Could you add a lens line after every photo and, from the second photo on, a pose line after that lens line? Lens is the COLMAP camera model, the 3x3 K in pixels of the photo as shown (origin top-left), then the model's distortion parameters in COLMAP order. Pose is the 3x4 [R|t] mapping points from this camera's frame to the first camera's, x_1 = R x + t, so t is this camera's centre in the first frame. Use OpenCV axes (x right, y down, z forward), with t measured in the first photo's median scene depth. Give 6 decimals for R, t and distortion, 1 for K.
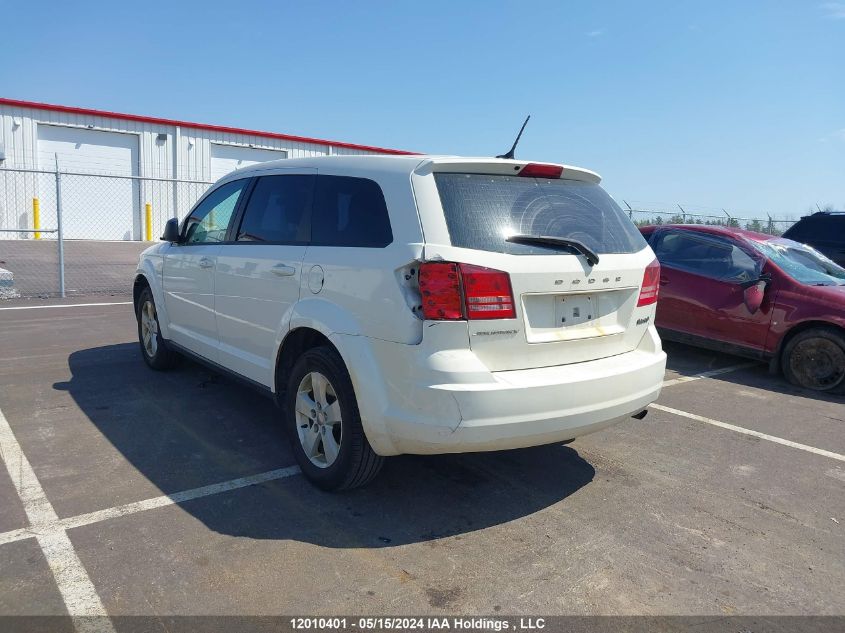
lens RADIAL K [[674.6, 0, 422.5], [0, 674.6, 316.5], [0, 0, 1]] dist [-0.000286, 0.013425]
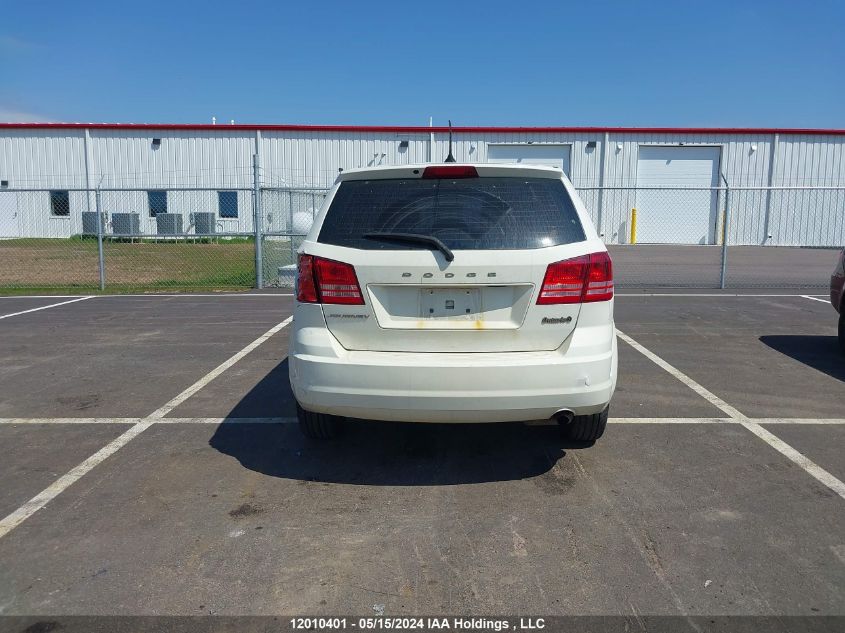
lens RADIAL K [[675.7, 0, 422.5], [0, 675.7, 316.5], [0, 0, 1]] dist [0.017725, -0.011819]
pose [[0.764892, 0.062673, -0.641103, 0.869145], [-0.064797, 0.997694, 0.020224, -0.006649], [0.640892, 0.026072, 0.767188, 0.162311]]
